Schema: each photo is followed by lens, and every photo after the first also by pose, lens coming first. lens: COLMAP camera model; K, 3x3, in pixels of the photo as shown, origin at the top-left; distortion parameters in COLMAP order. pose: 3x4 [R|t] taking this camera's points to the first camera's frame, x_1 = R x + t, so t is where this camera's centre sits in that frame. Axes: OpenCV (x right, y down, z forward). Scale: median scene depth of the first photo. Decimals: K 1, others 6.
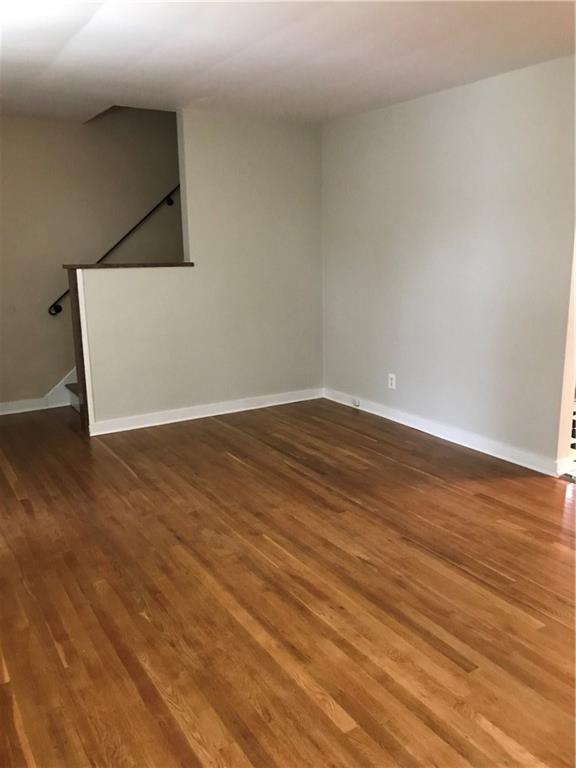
lens RADIAL K [[626.2, 0, 288.6], [0, 626.2, 383.9], [0, 0, 1]] dist [0.012705, 0.009704]
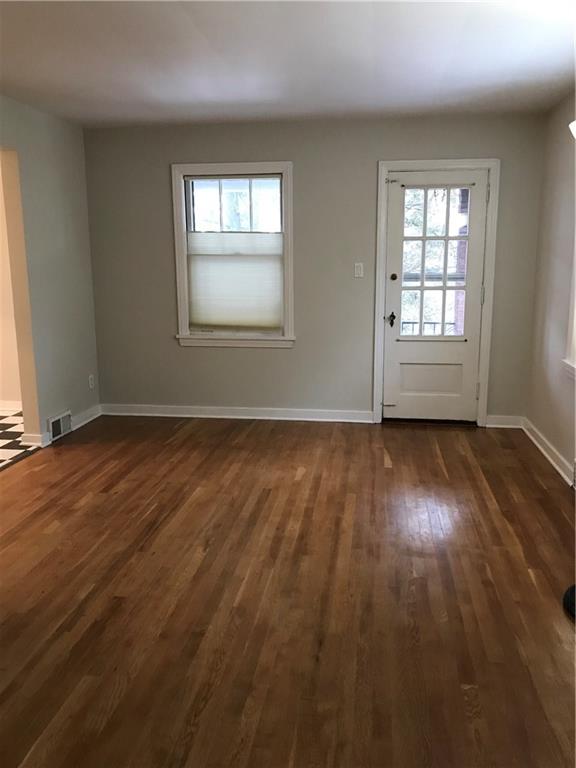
lens RADIAL K [[626.2, 0, 288.9], [0, 626.2, 383.8], [0, 0, 1]] dist [0.012705, 0.009704]
pose [[-0.765224, -0.115142, 0.633383, -0.639443], [0.154416, 0.922323, 0.354225, -0.334671], [-0.624970, 0.368866, -0.688004, 1.566036]]
